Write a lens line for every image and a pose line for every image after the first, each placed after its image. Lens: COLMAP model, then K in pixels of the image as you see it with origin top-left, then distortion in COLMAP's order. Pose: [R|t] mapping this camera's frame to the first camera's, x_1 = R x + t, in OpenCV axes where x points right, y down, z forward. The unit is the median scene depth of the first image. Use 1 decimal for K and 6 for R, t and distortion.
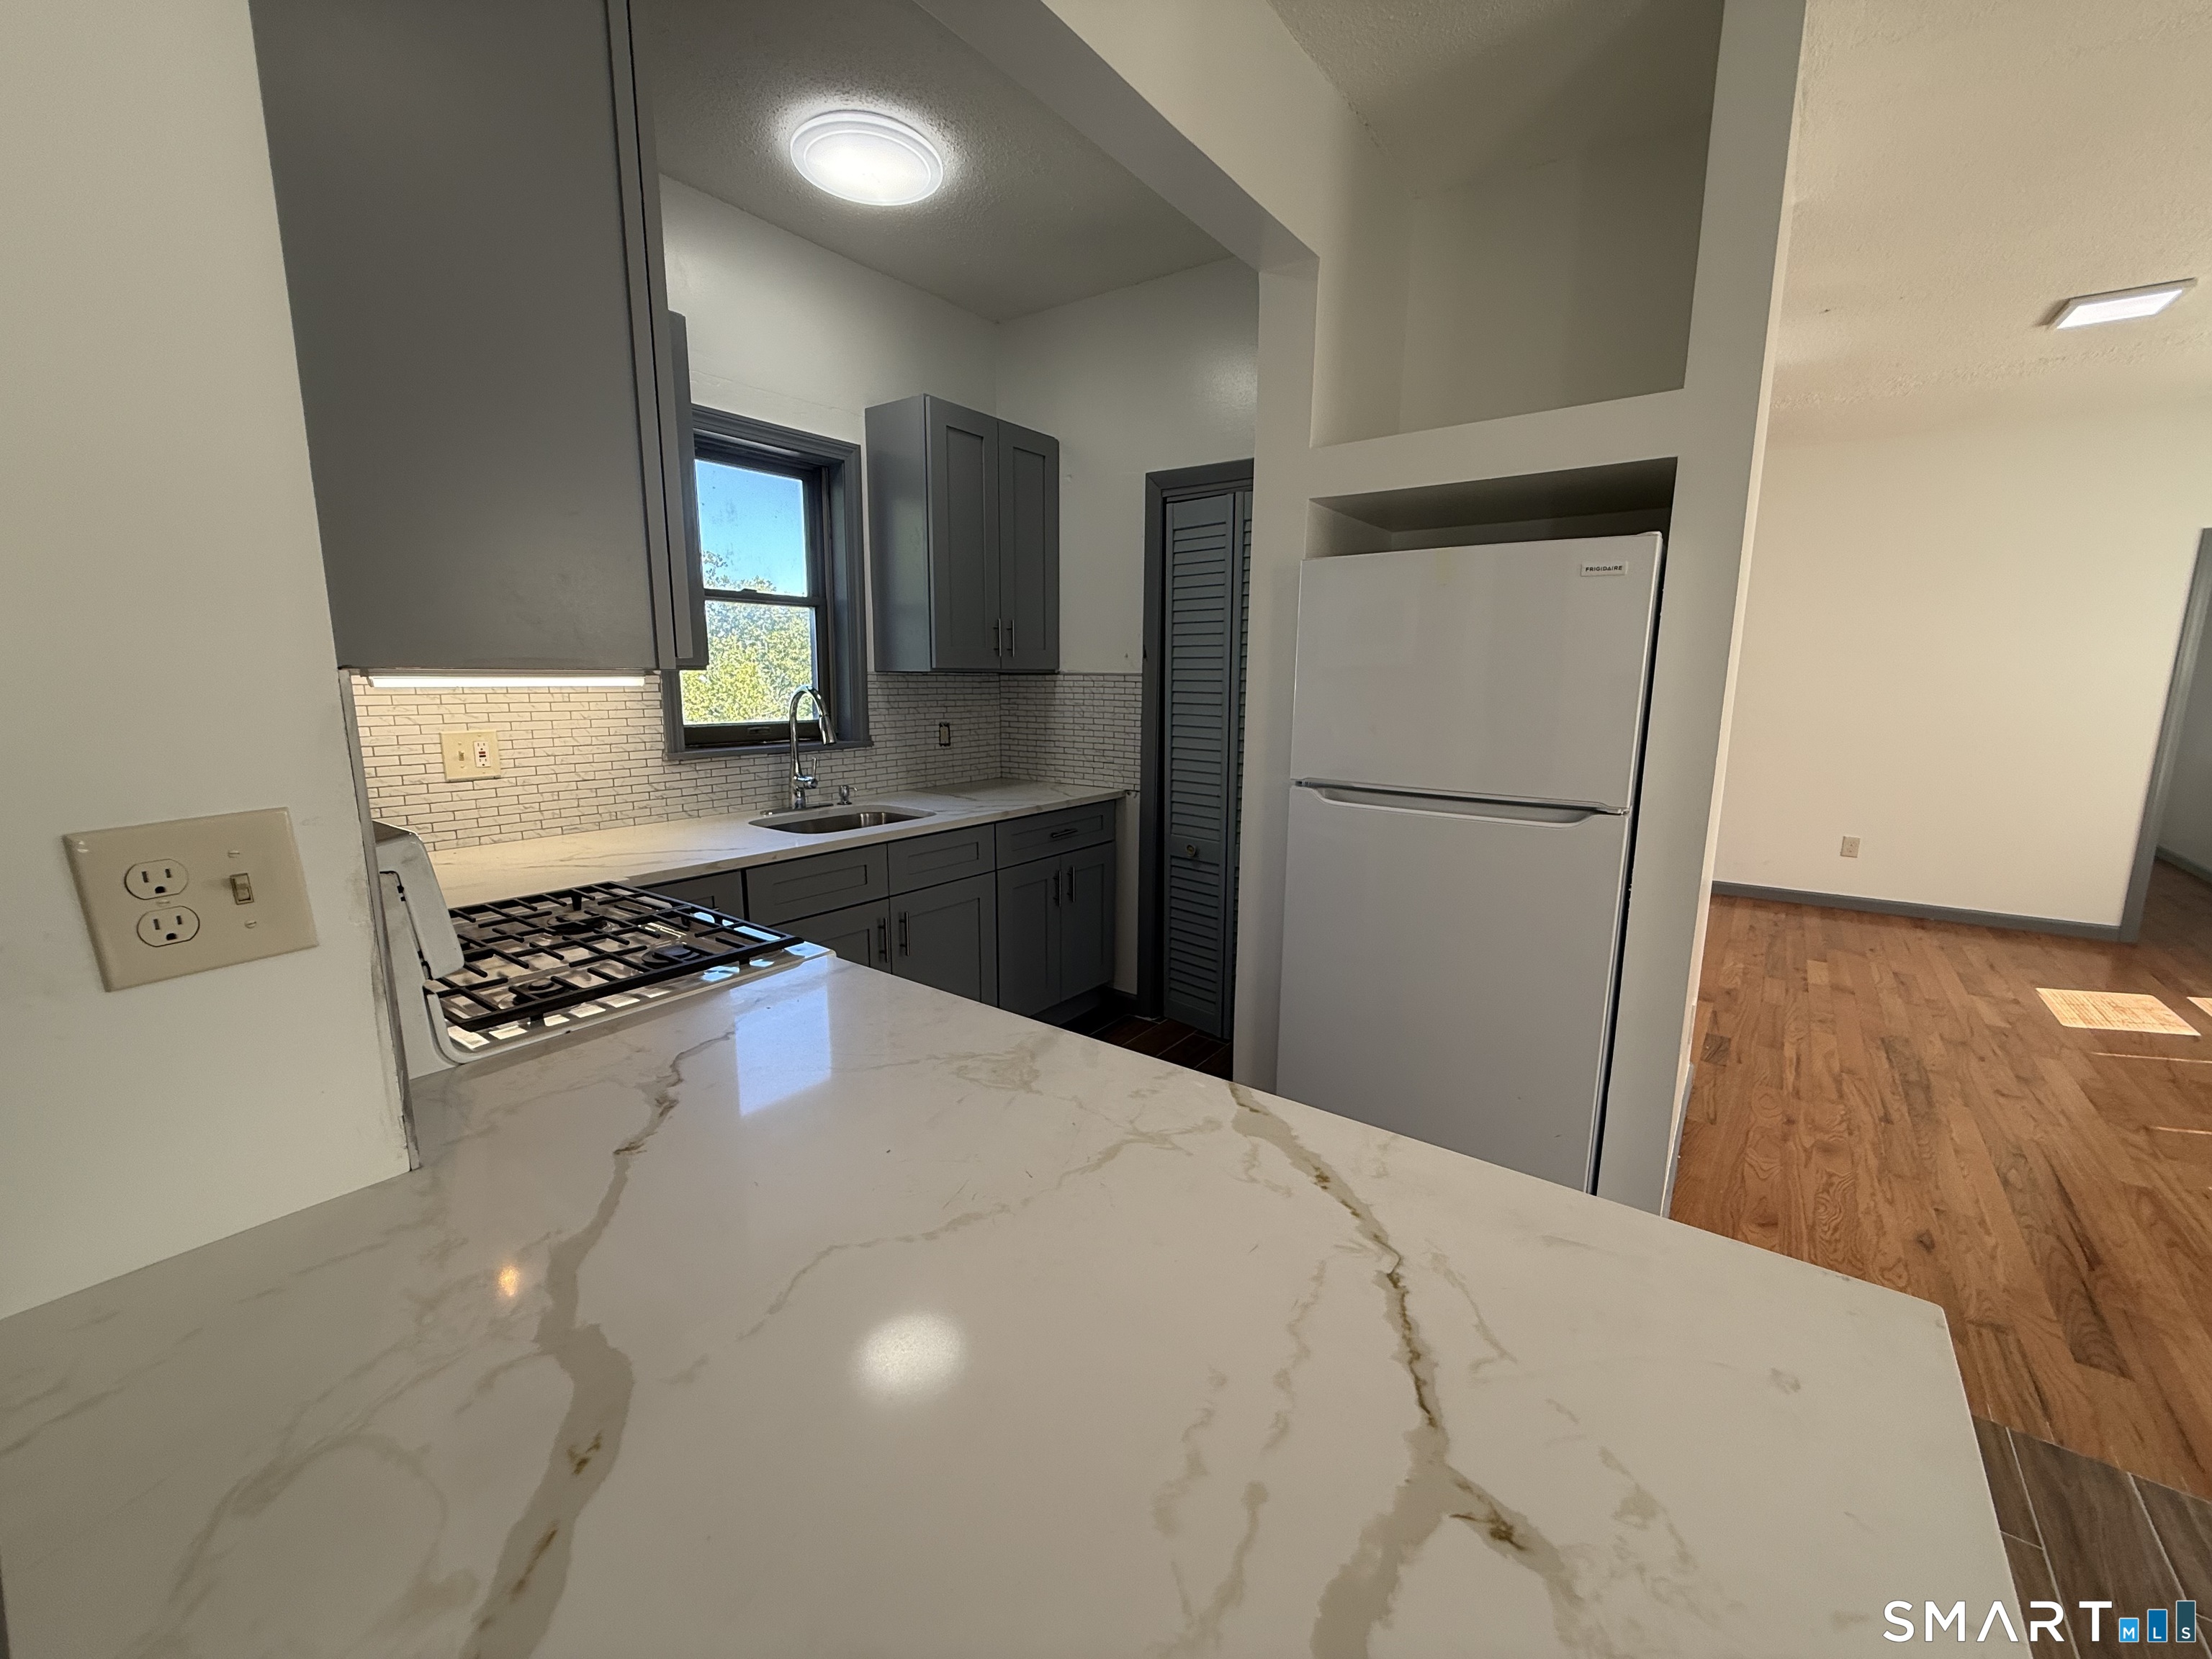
lens RADIAL K [[887.7, 0, 1106.0], [0, 887.7, 829.5], [0, 0, 1]] dist [0.000894, 0.000188]
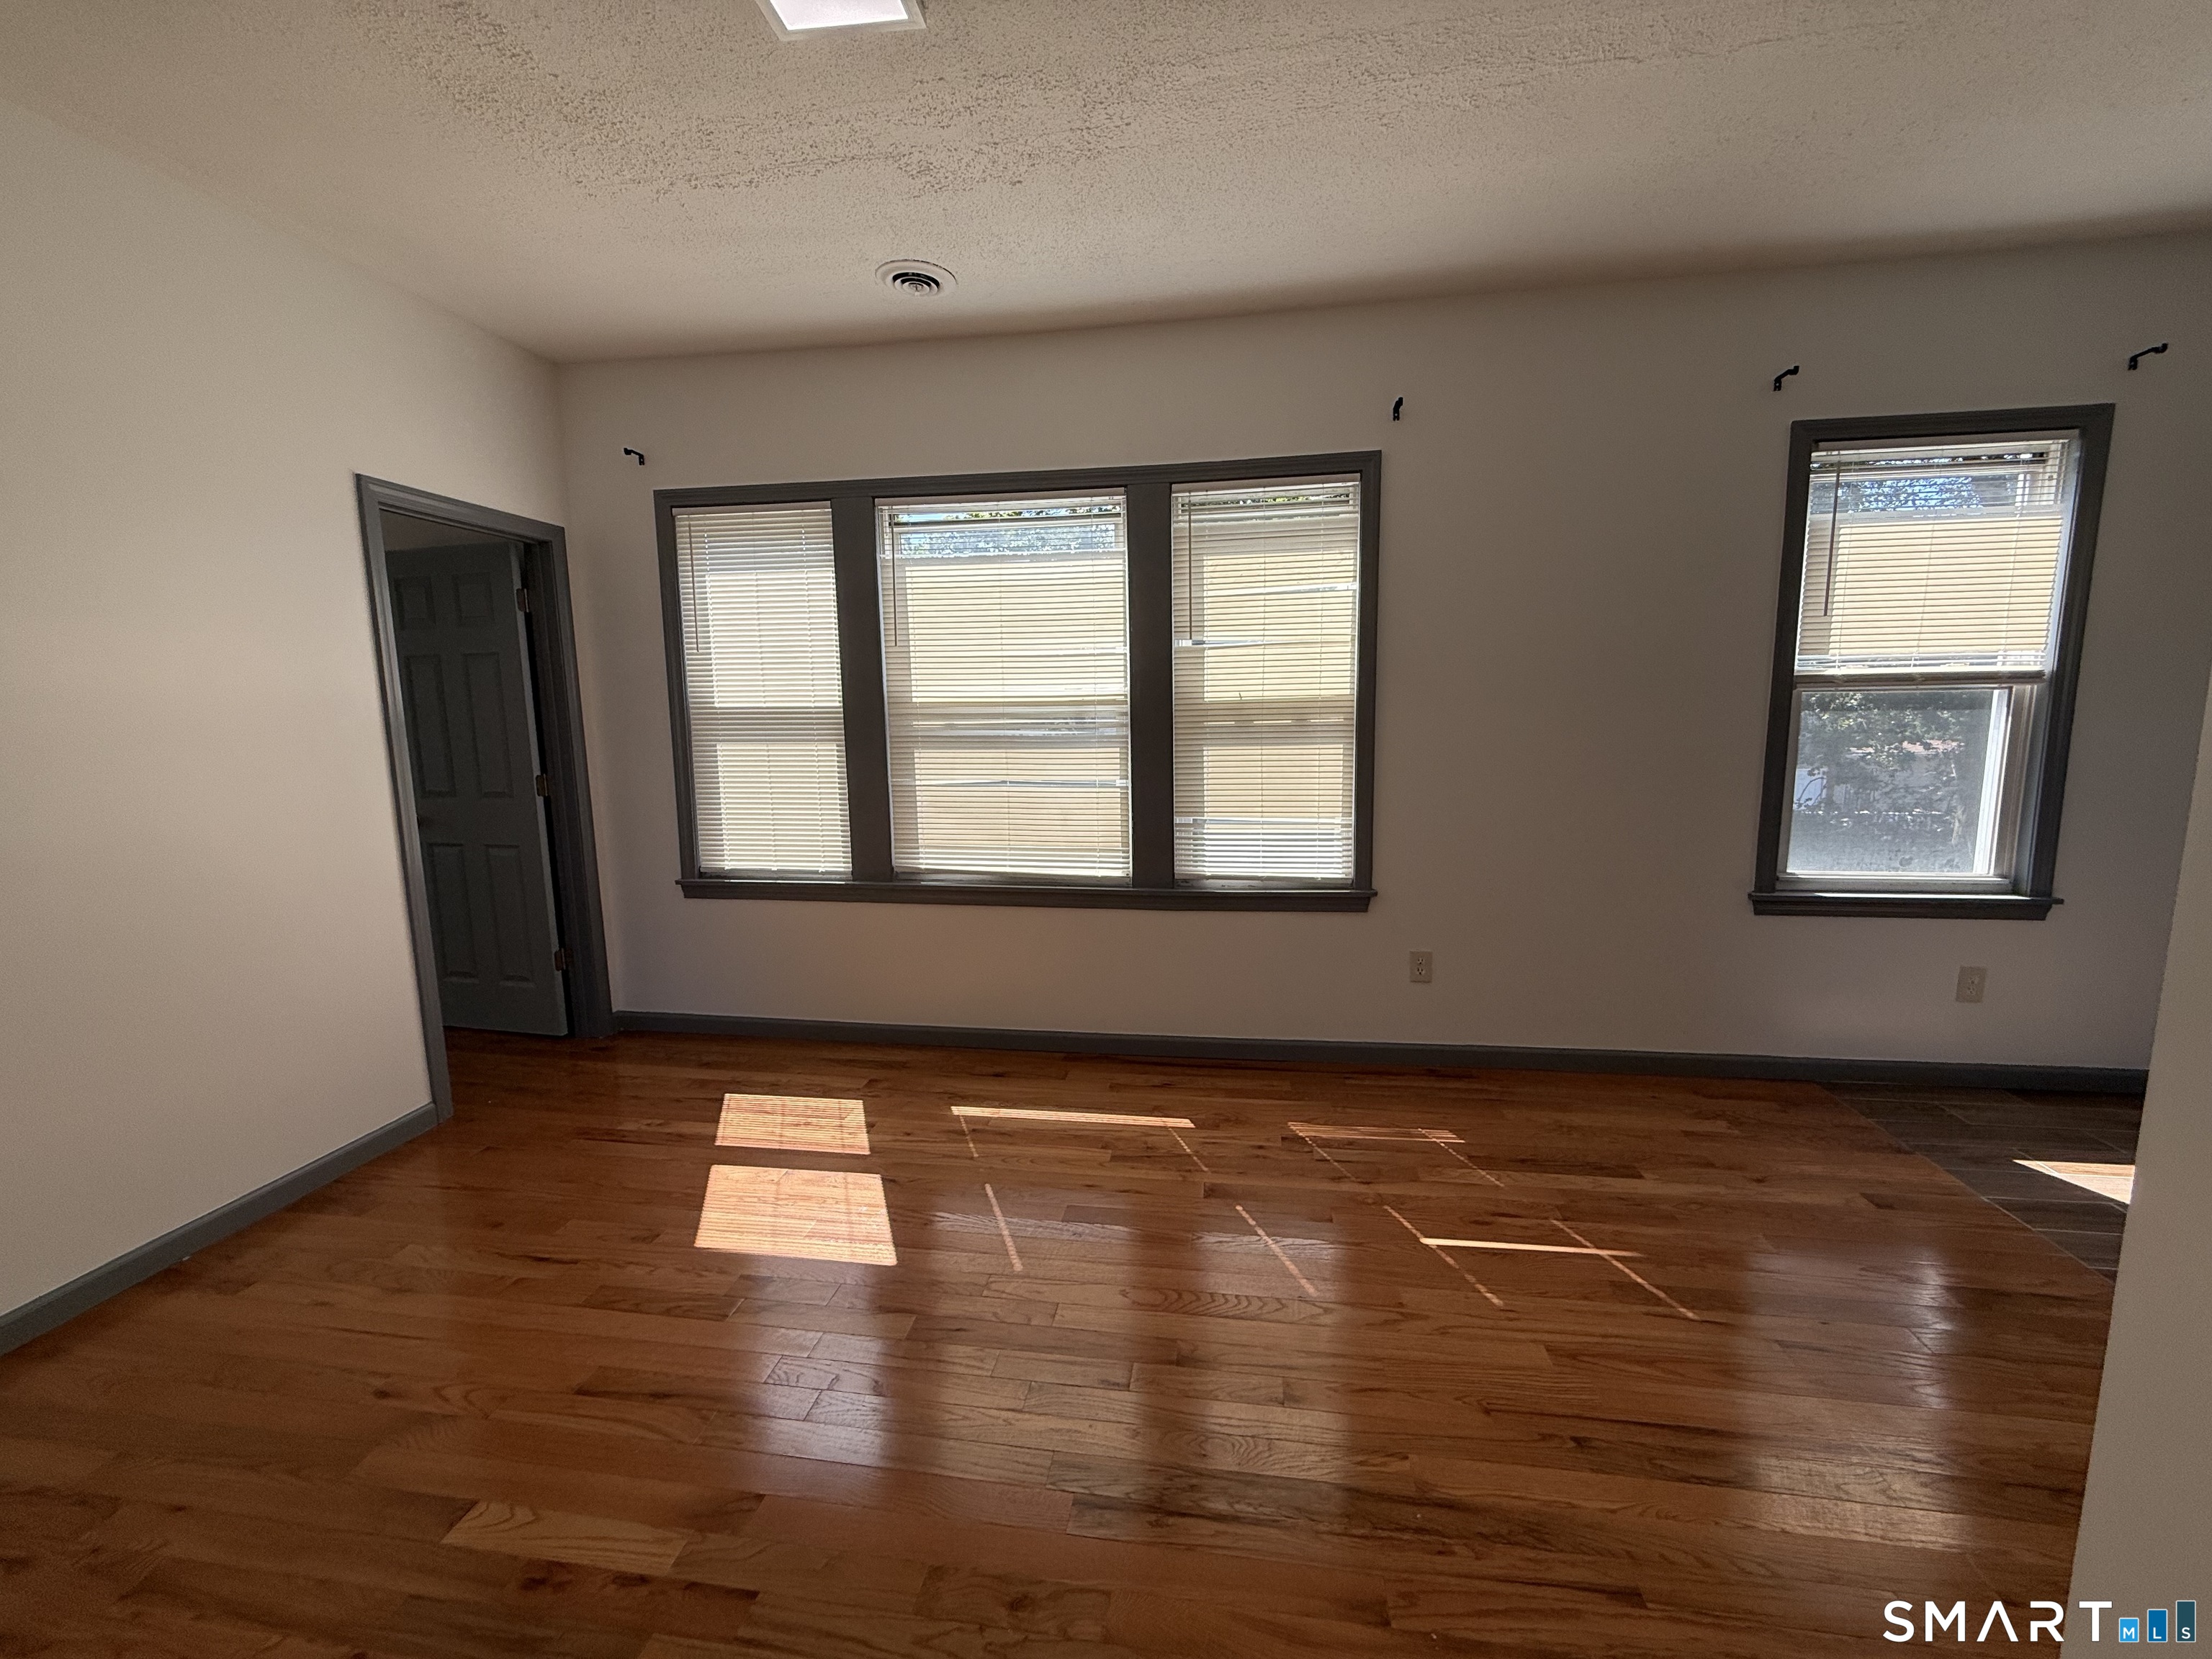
lens RADIAL K [[884.1, 0, 1106.0], [0, 884.1, 829.5], [0, 0, 1]] dist [-0.003223, 0.000129]
pose [[-0.474467, -0.117546, 0.872390, 0.591067], [0.168251, 0.960663, 0.220947, -0.207463], [-0.864044, 0.251612, -0.436026, 1.237421]]
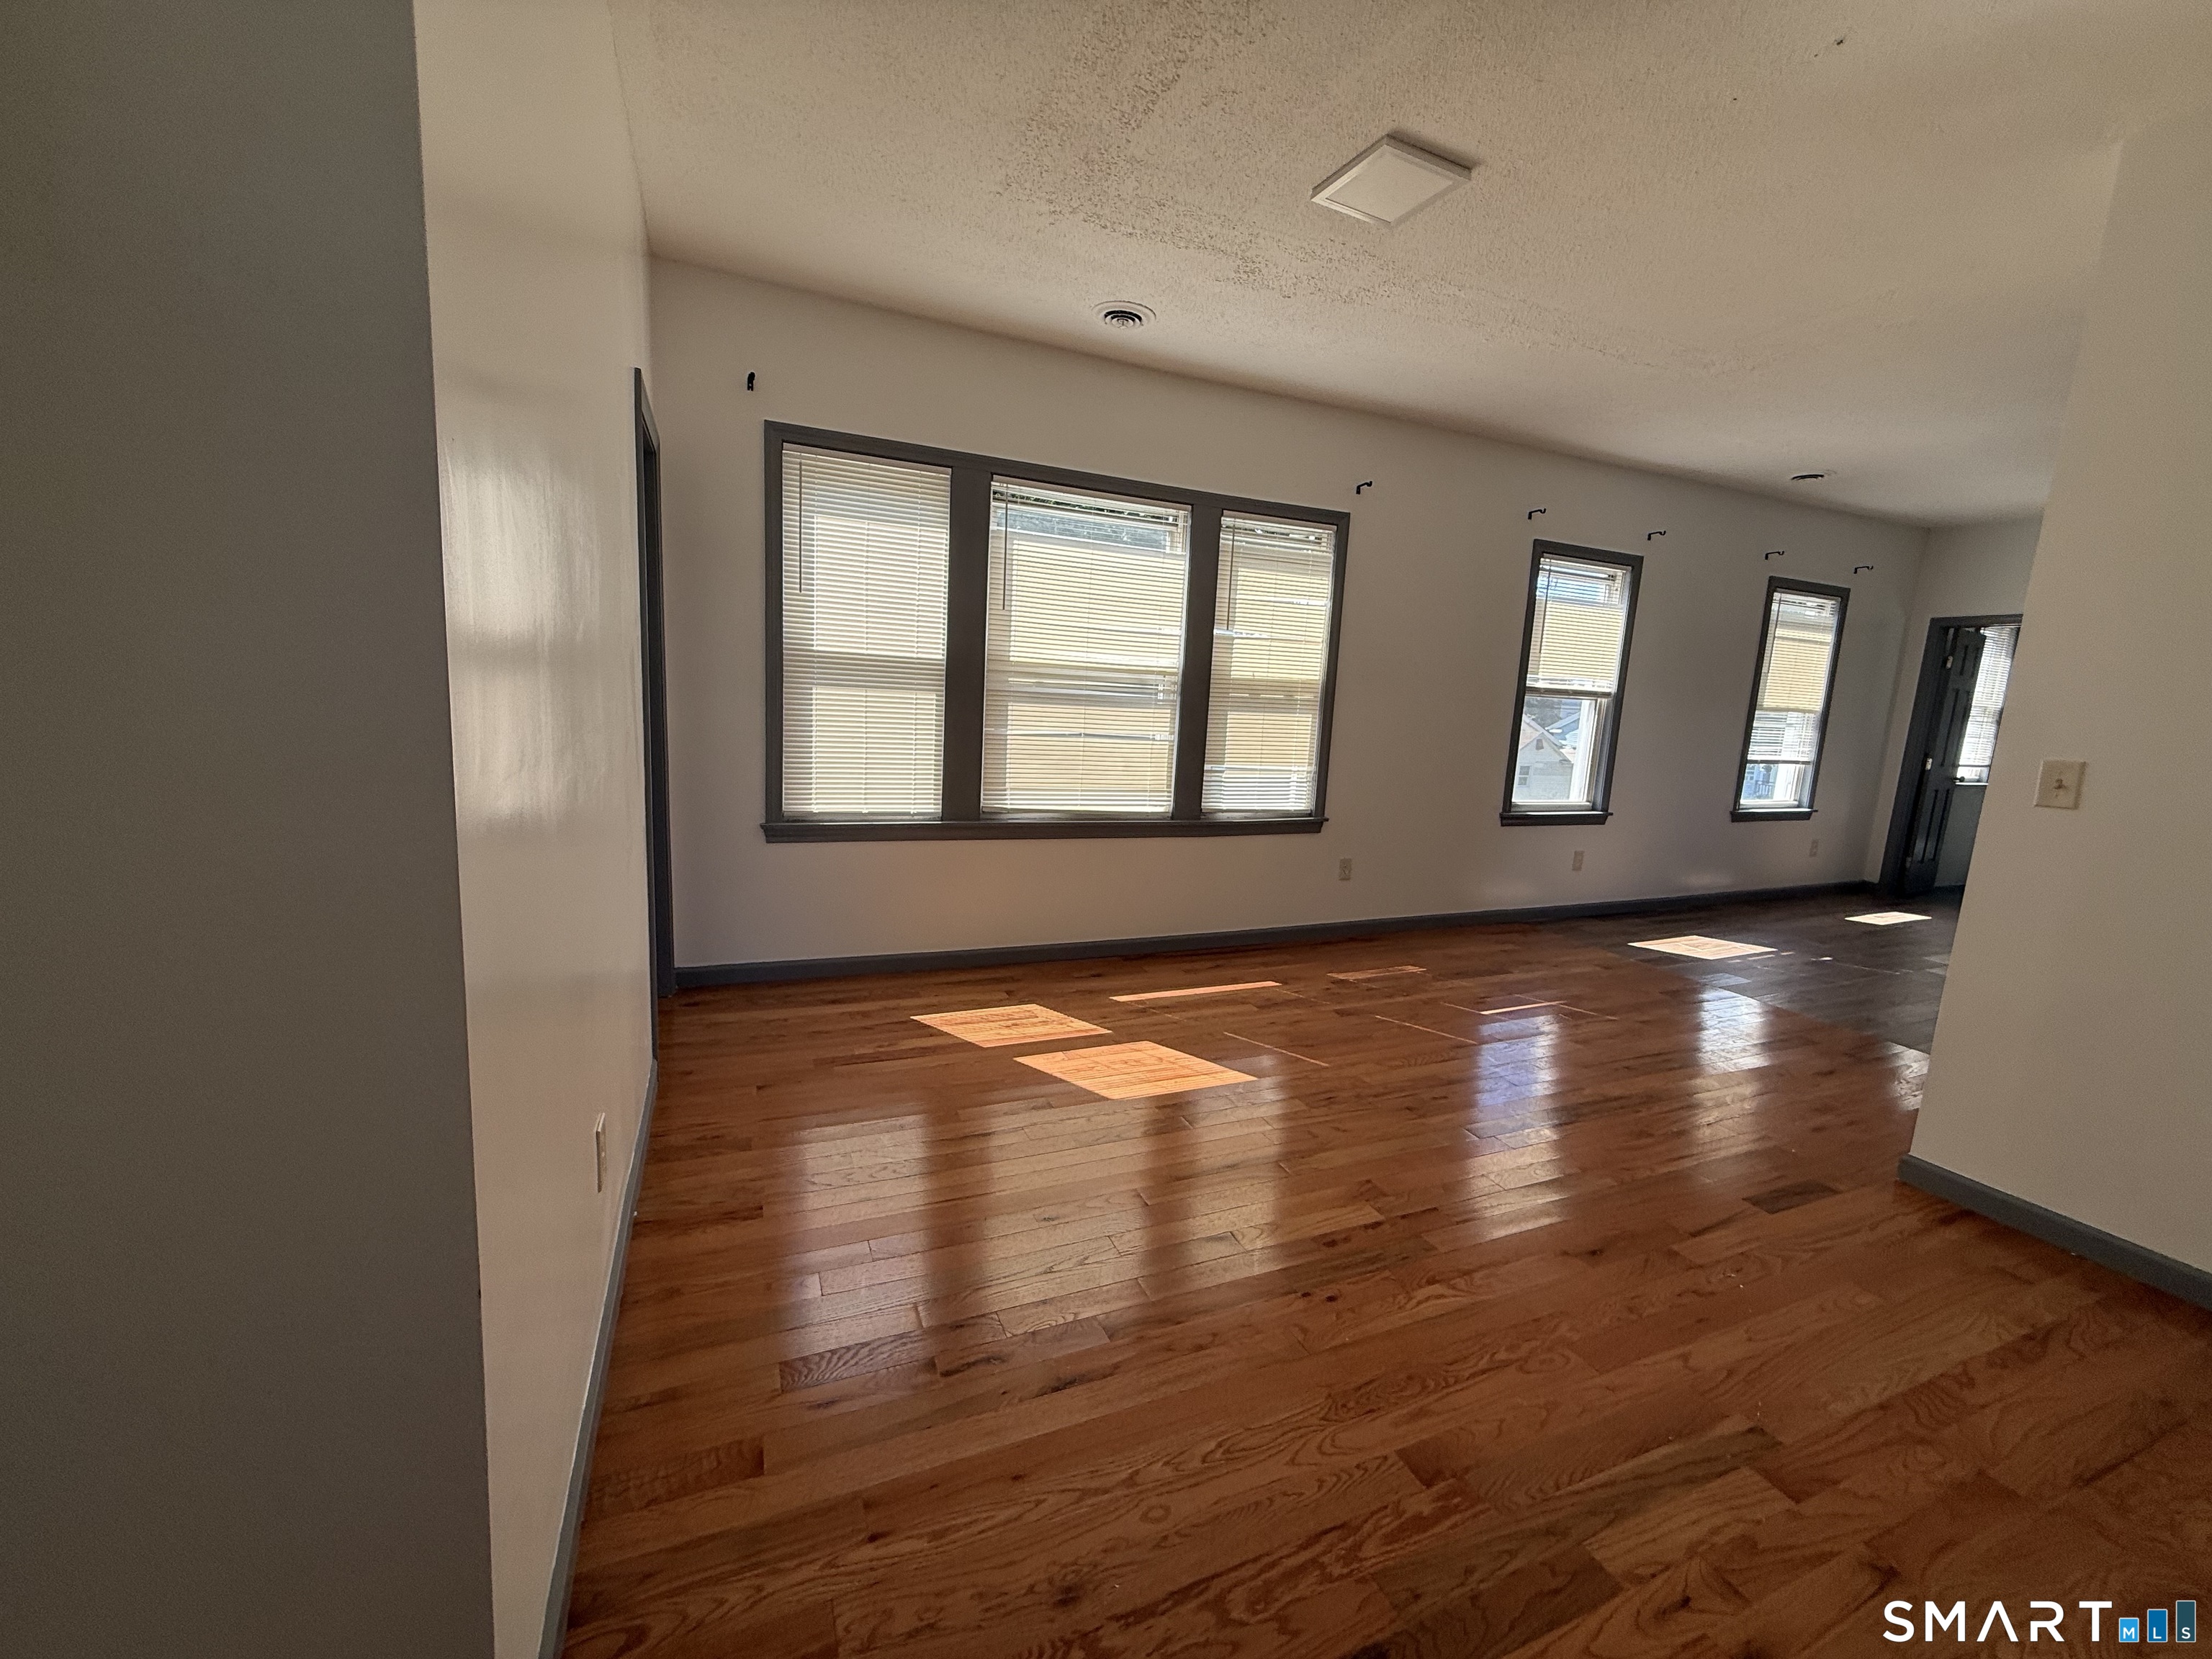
lens RADIAL K [[884.1, 0, 1106.0], [0, 884.1, 829.5], [0, 0, 1]] dist [-0.003223, 0.000129]
pose [[-0.866452, -0.128519, 0.482435, 0.945178], [0.032169, 0.949921, 0.310831, -0.316890], [-0.498223, 0.284839, -0.818926, 1.965961]]
